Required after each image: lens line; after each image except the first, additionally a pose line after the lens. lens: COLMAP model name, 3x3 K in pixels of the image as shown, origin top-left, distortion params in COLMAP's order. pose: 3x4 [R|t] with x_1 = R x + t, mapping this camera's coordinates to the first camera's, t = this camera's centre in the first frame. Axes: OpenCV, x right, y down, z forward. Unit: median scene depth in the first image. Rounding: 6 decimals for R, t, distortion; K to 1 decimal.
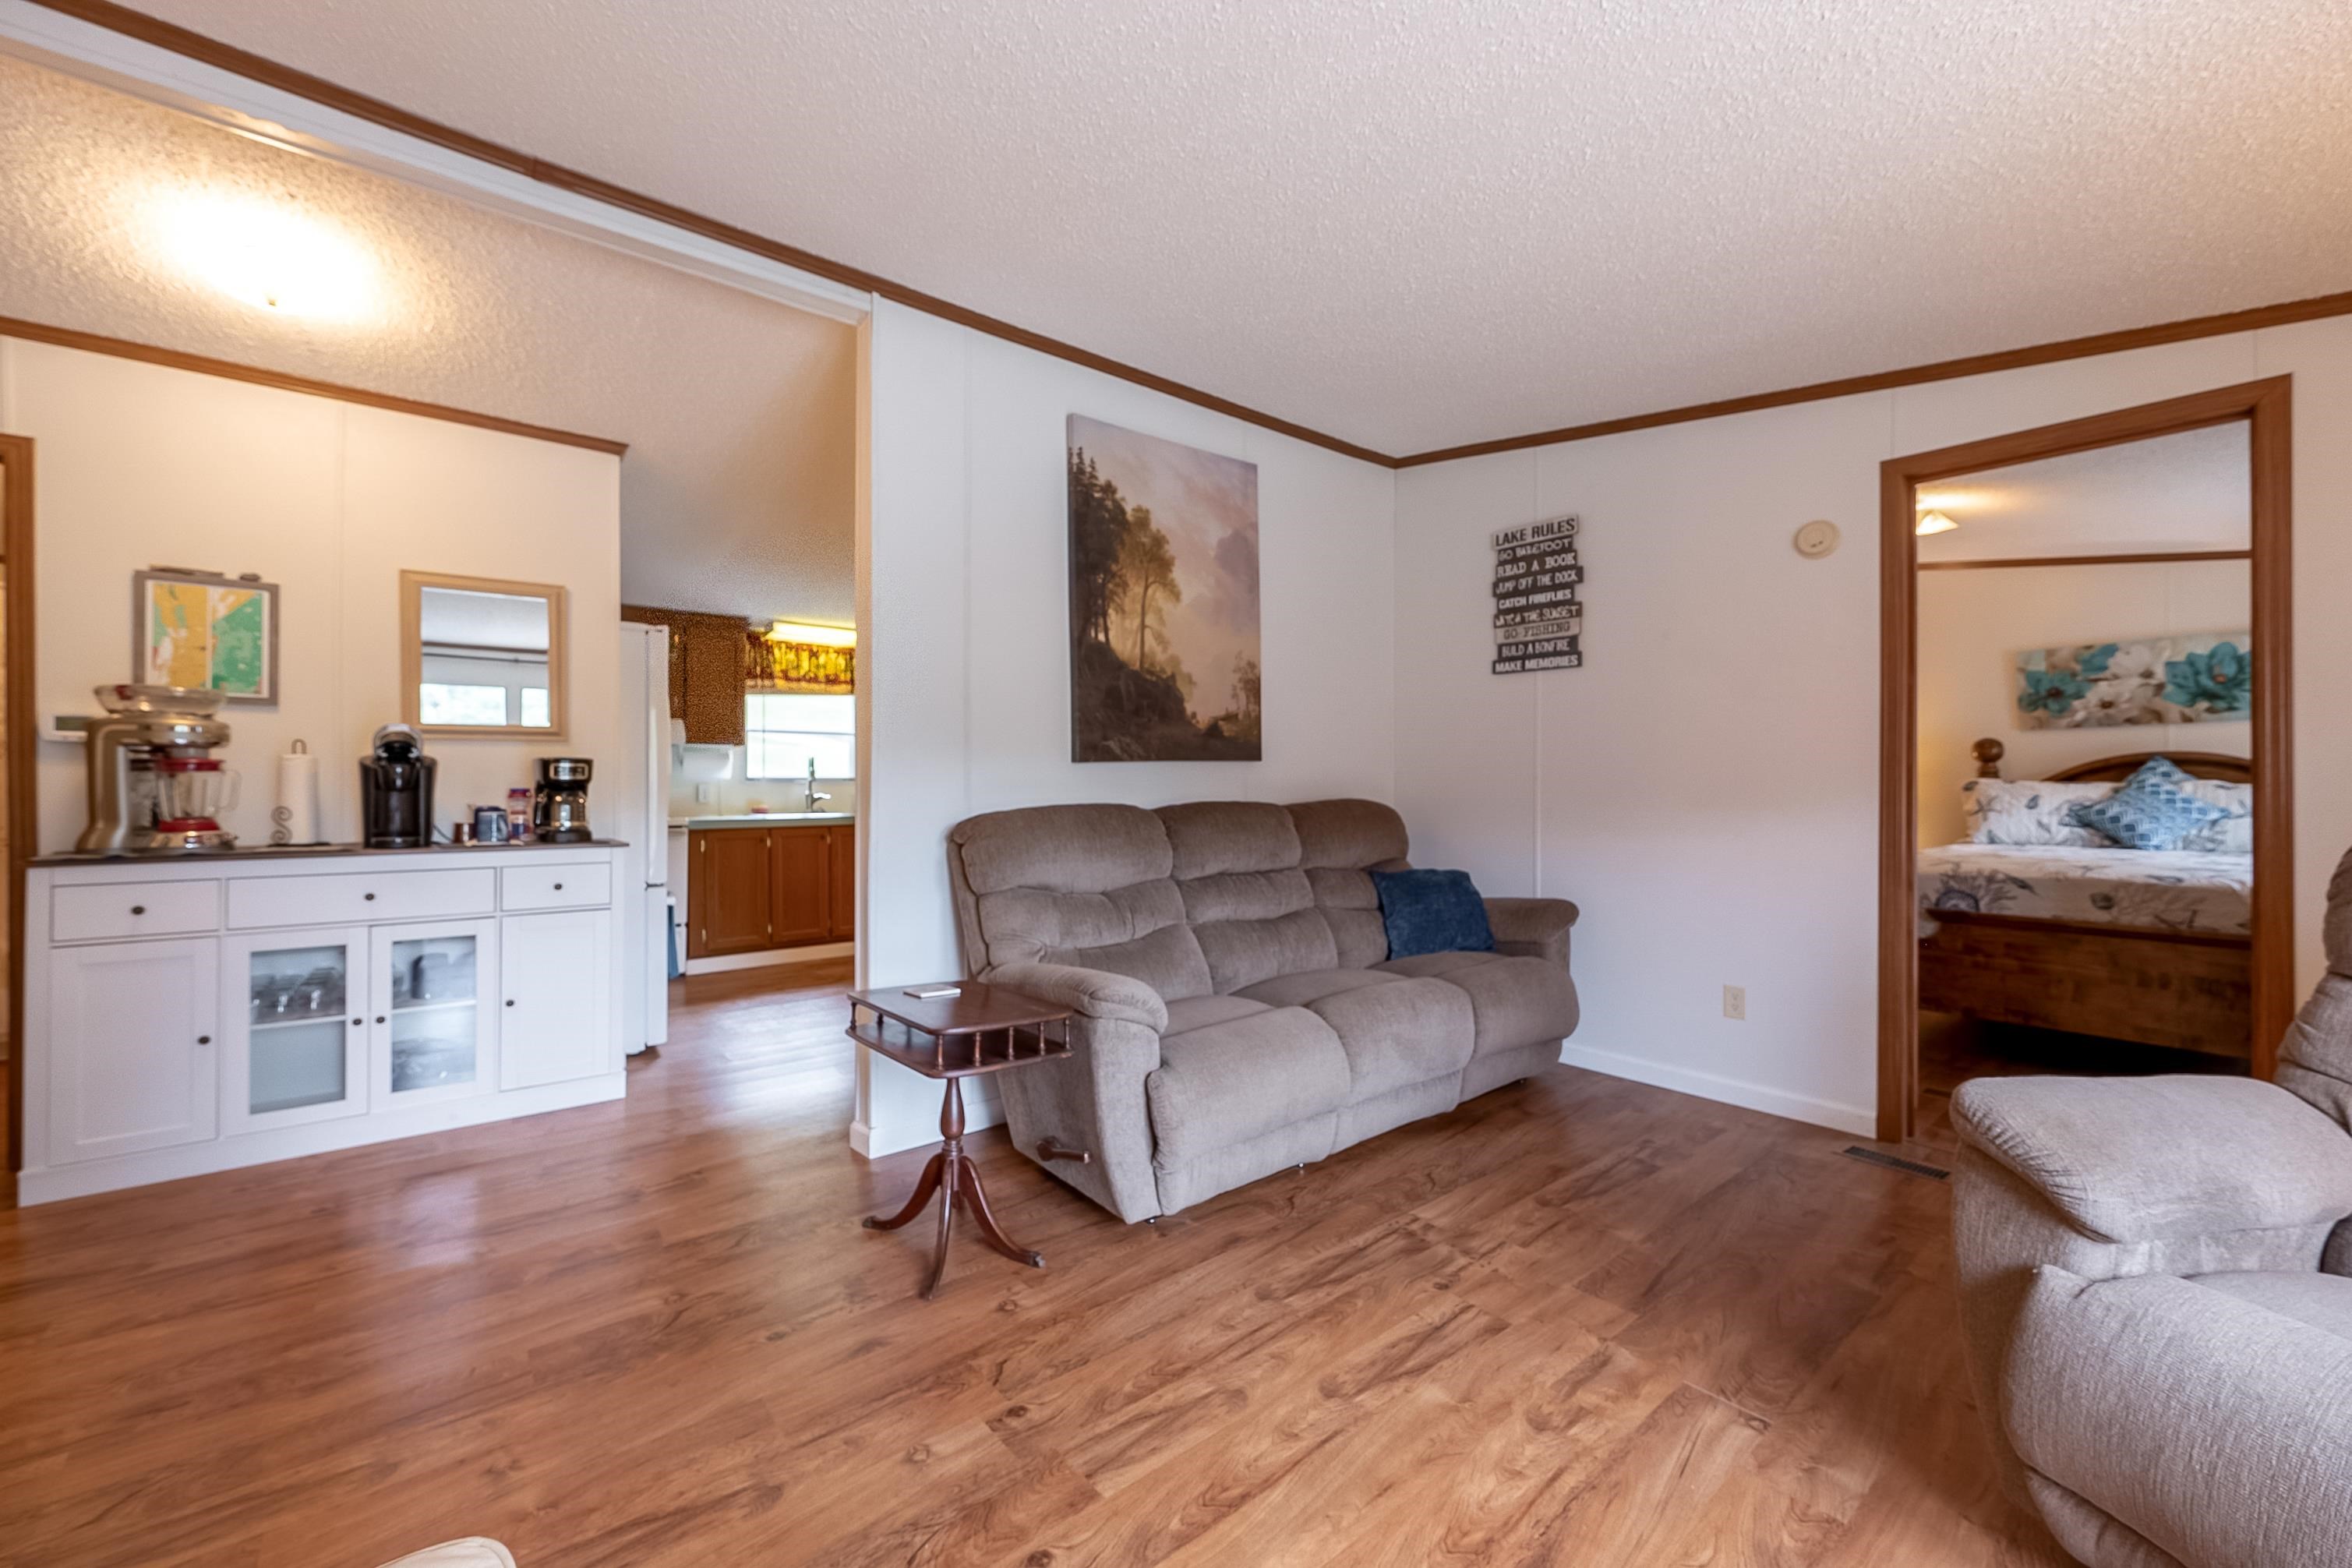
lens RADIAL K [[943.2, 0, 1188.6], [0, 943.2, 780.2], [0, 0, 1]] dist [-0.000513, 0.000986]
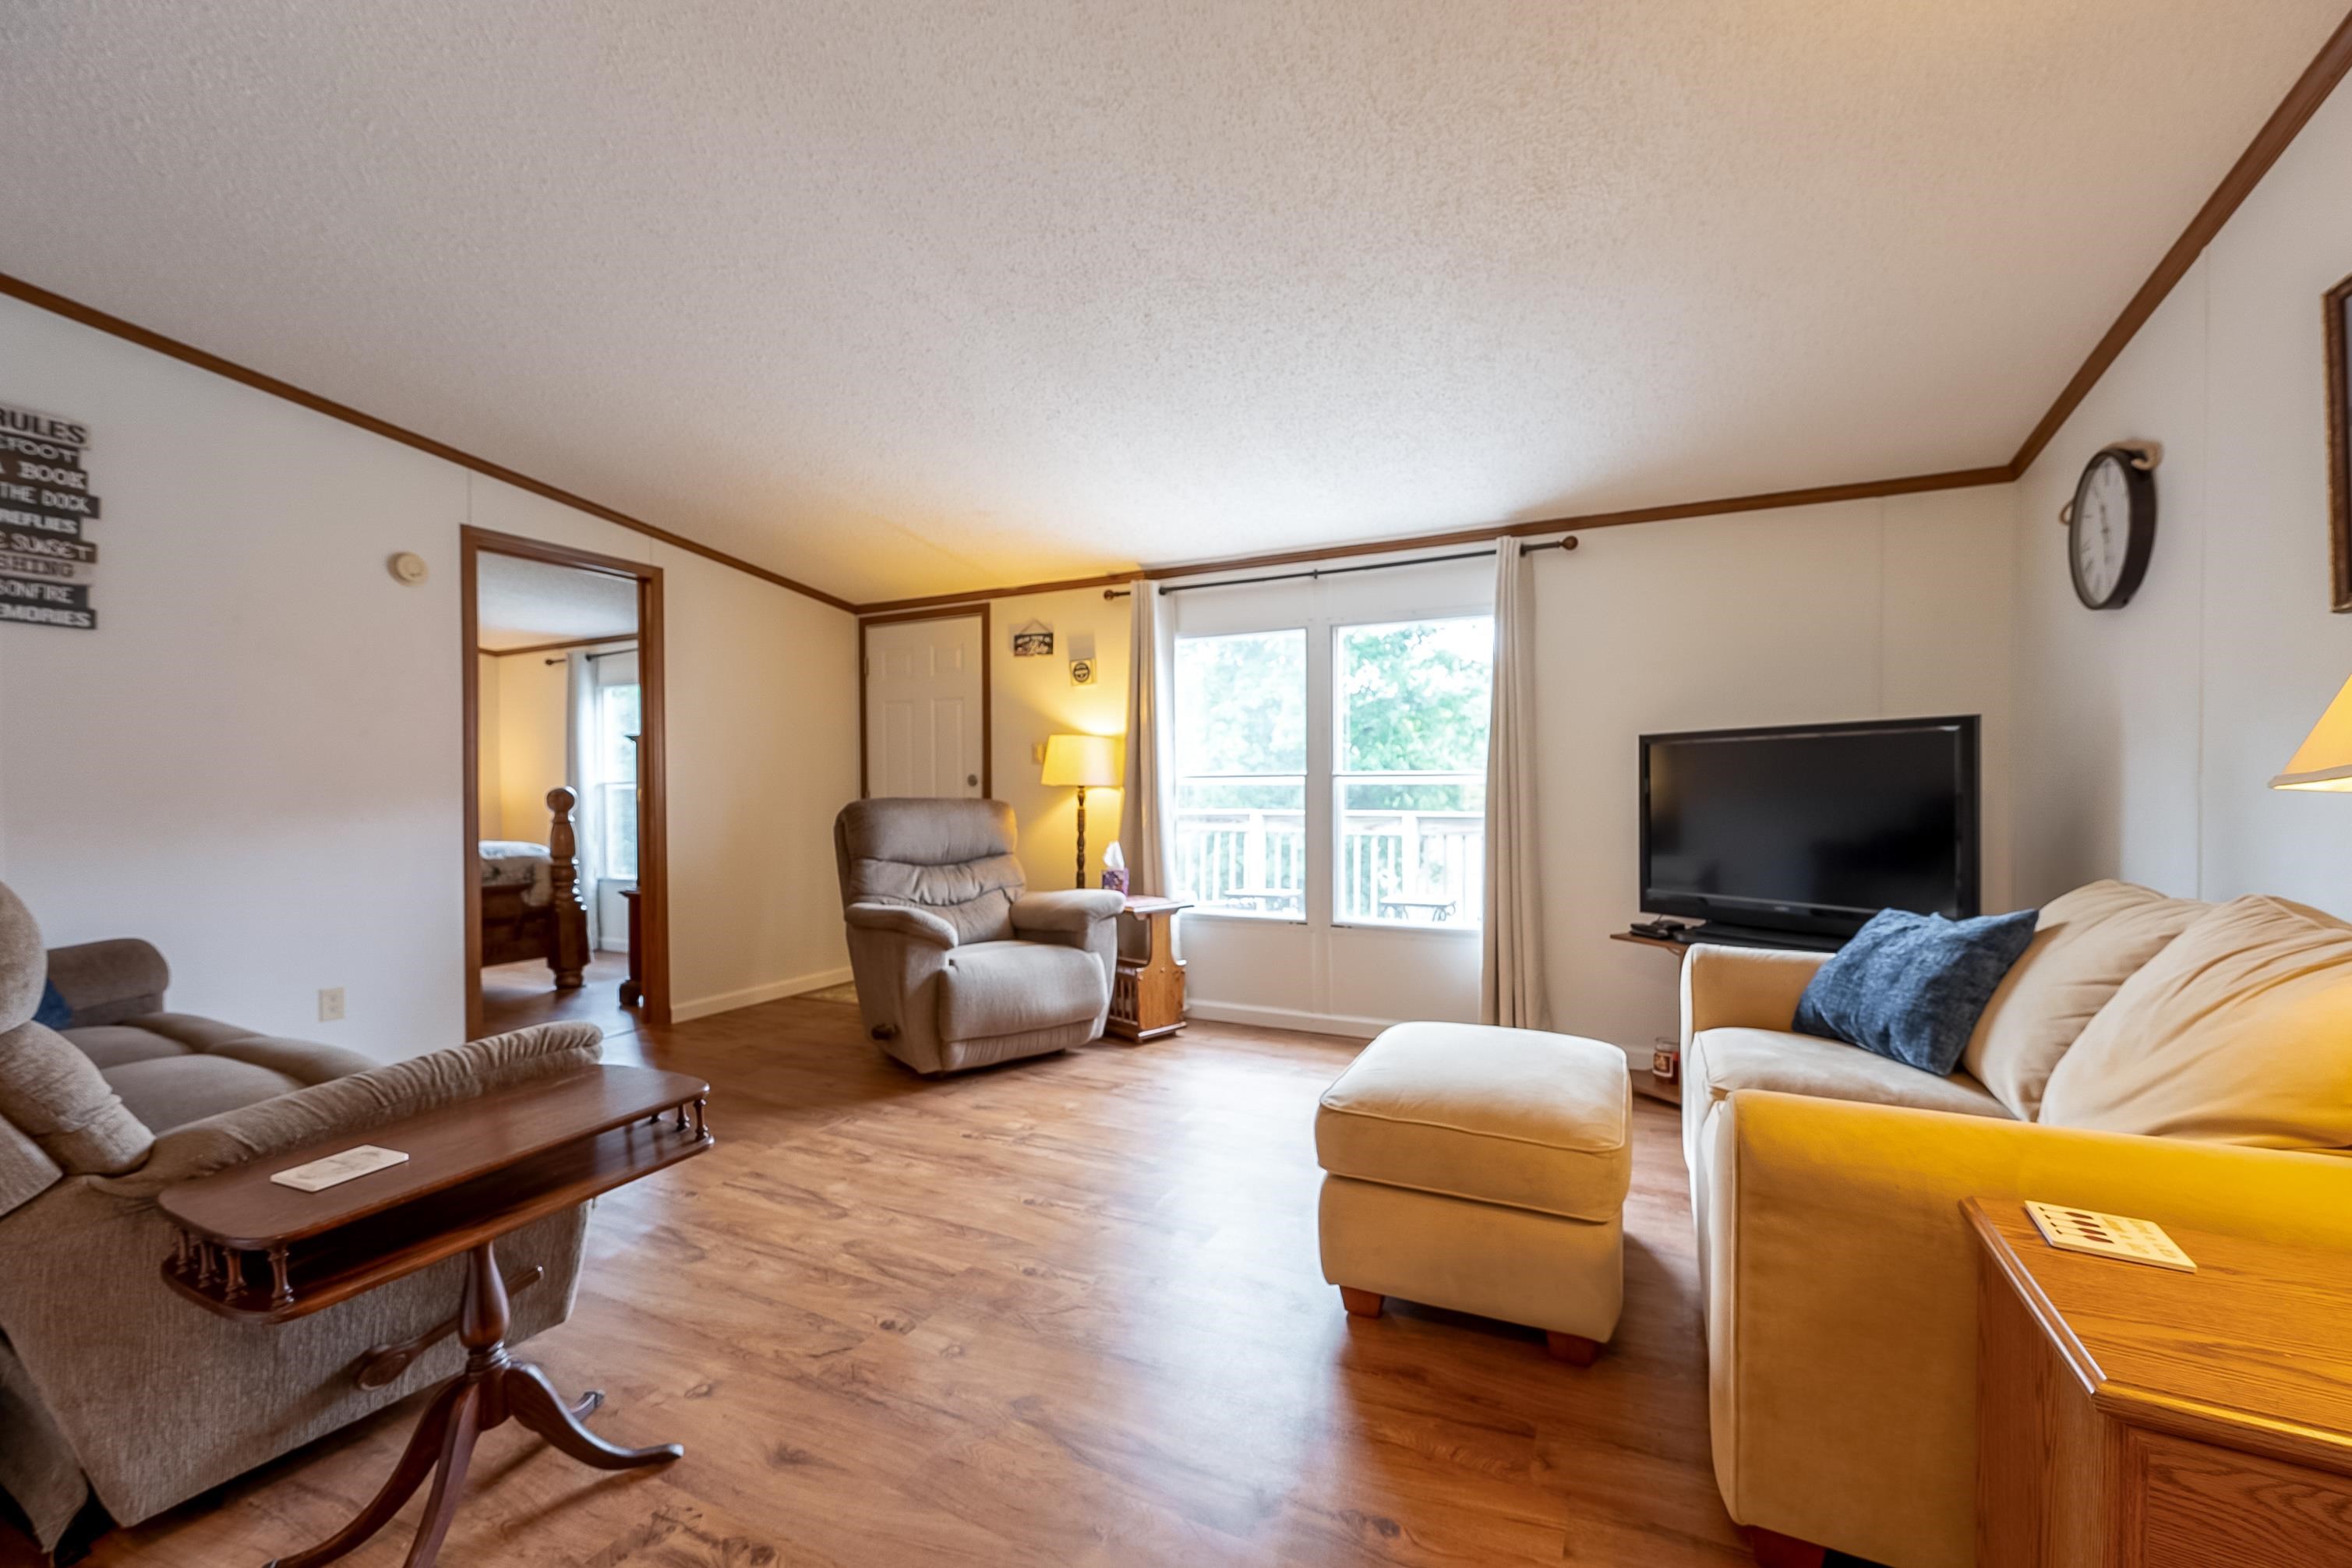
lens RADIAL K [[943.2, 0, 1186.2], [0, 943.2, 788.5], [0, 0, 1]] dist [-0.000513, 0.000986]
pose [[-0.406459, 0.000434, 0.913669, -1.201432], [0.000732, 1.000000, -0.000149, 0.012330], [-0.913669, 0.000608, -0.406459, 0.986165]]
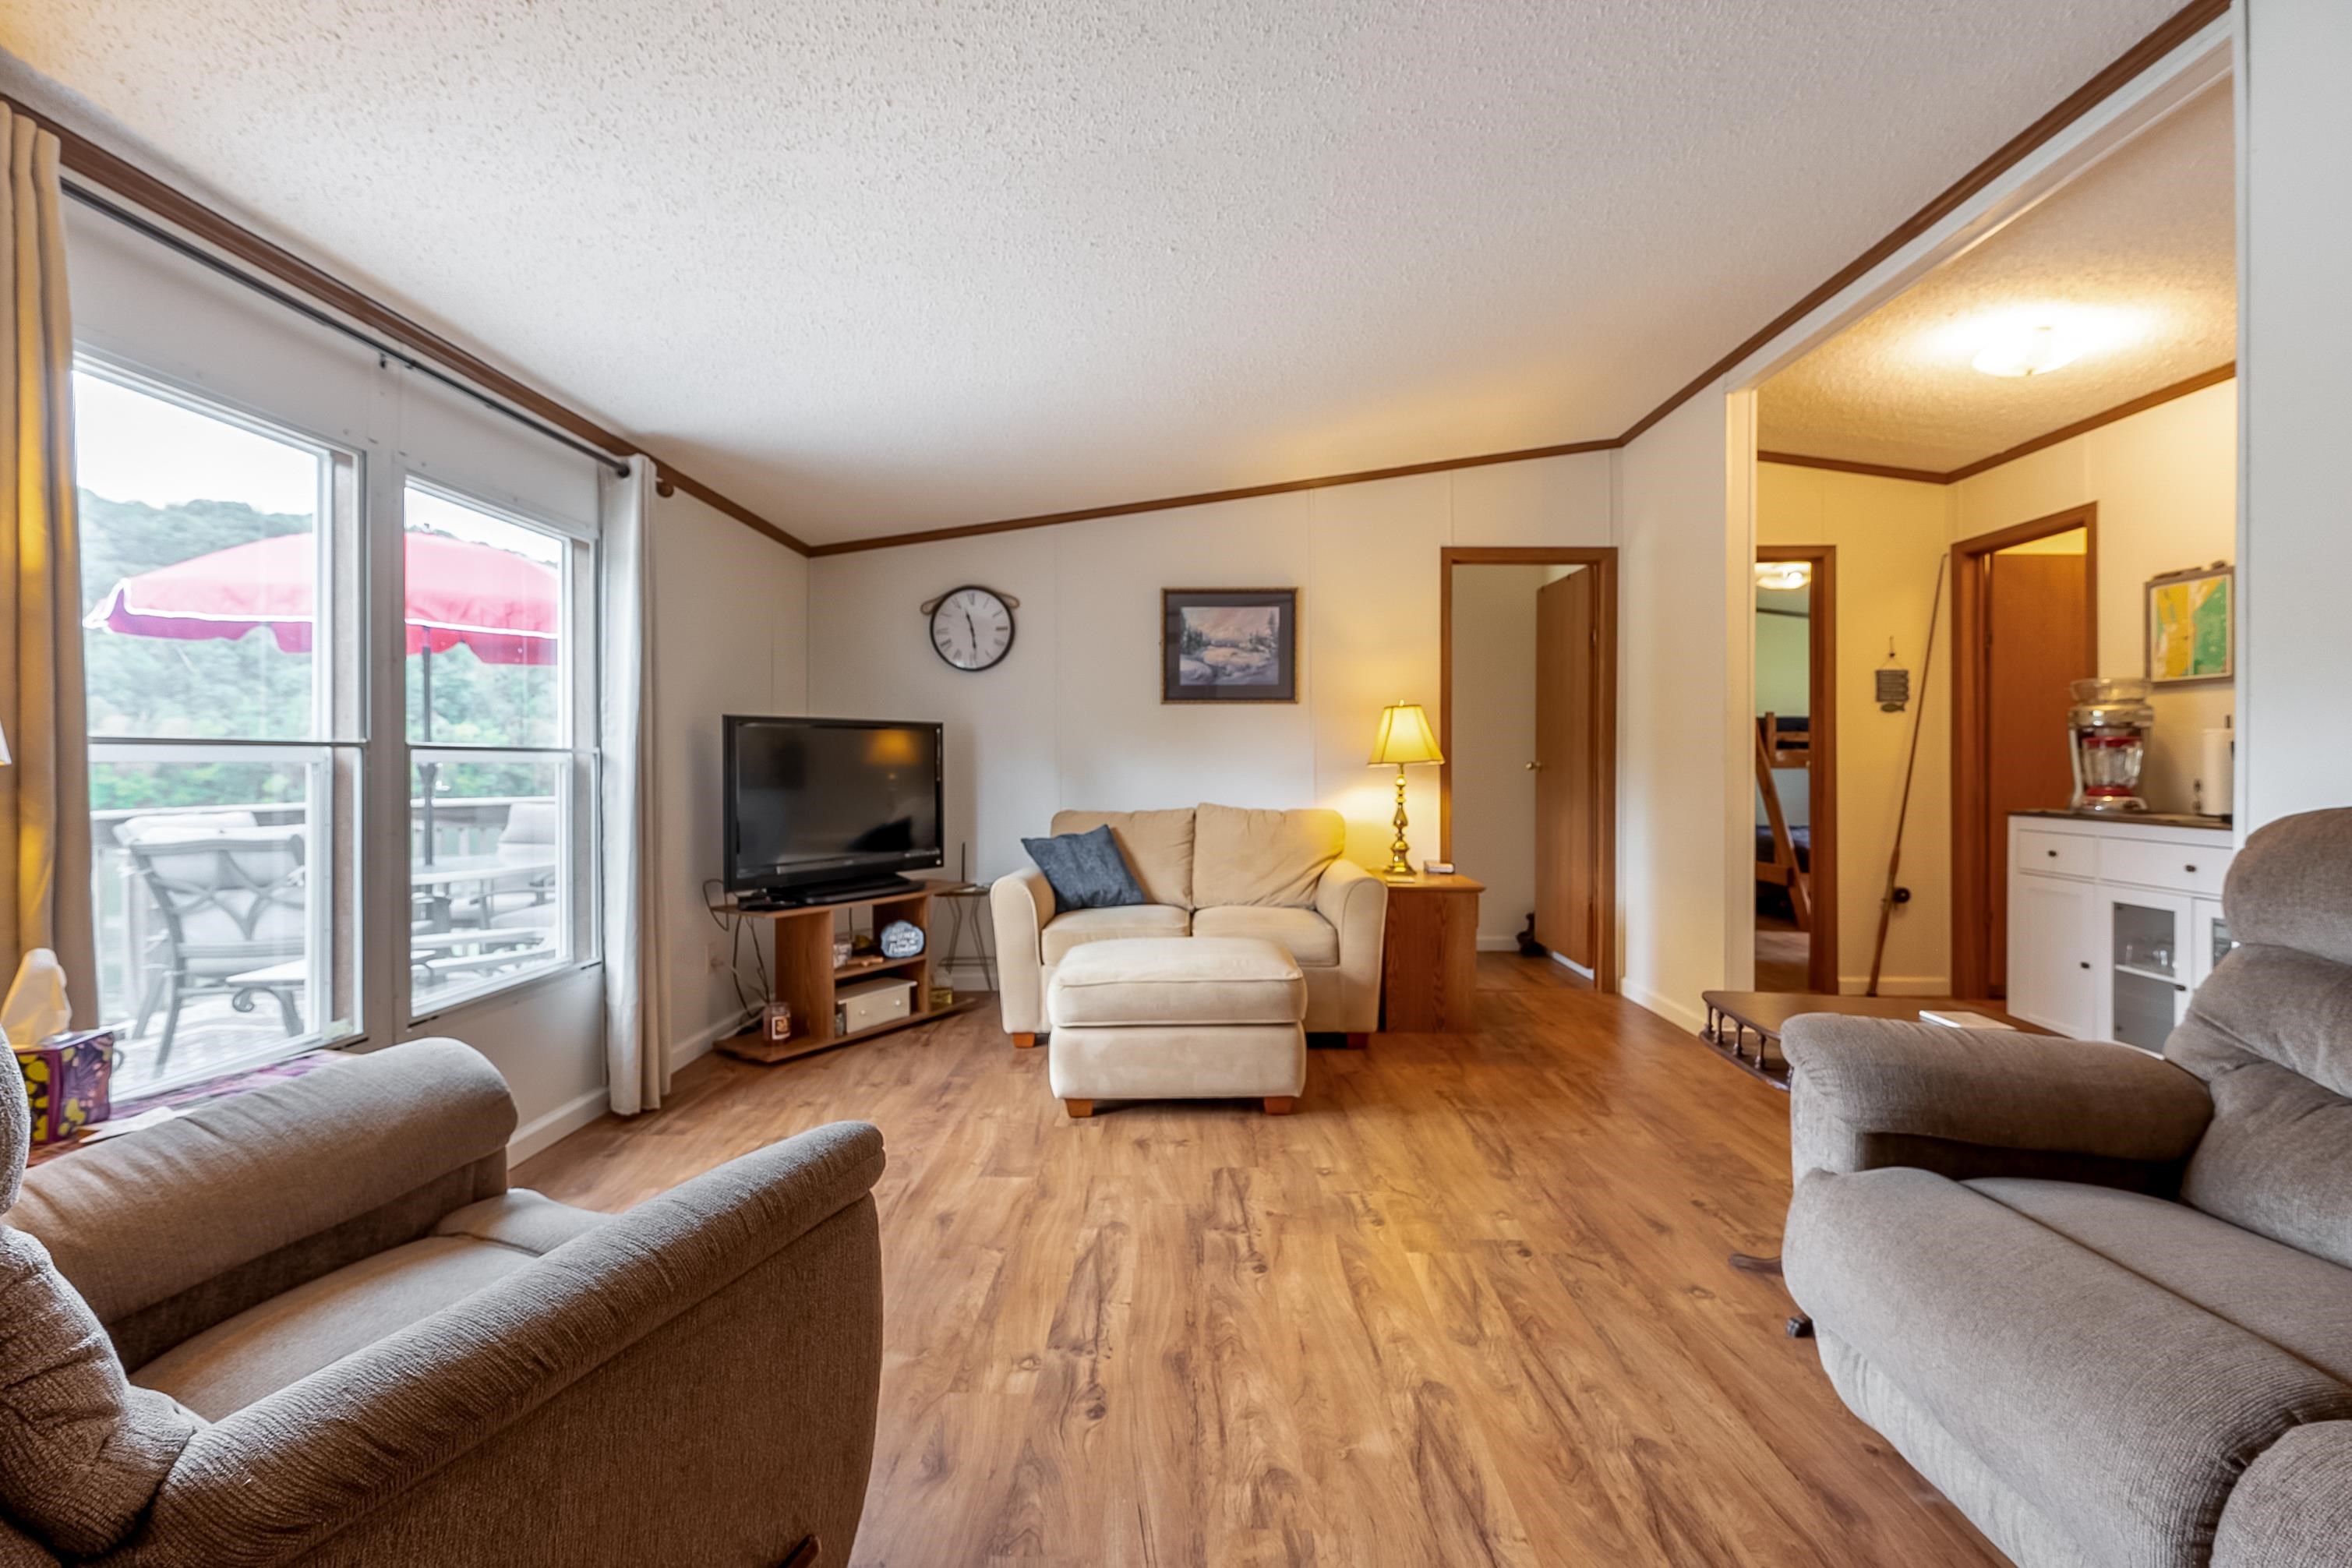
lens RADIAL K [[943.2, 0, 1174.6], [0, 943.2, 774.4], [0, 0, 1]] dist [-0.000513, 0.000986]
pose [[-0.660983, 0.010823, -0.750323, 0.933273], [0.006050, 0.999940, 0.009094, 0.009797], [0.750377, 0.001472, -0.661009, 1.289385]]
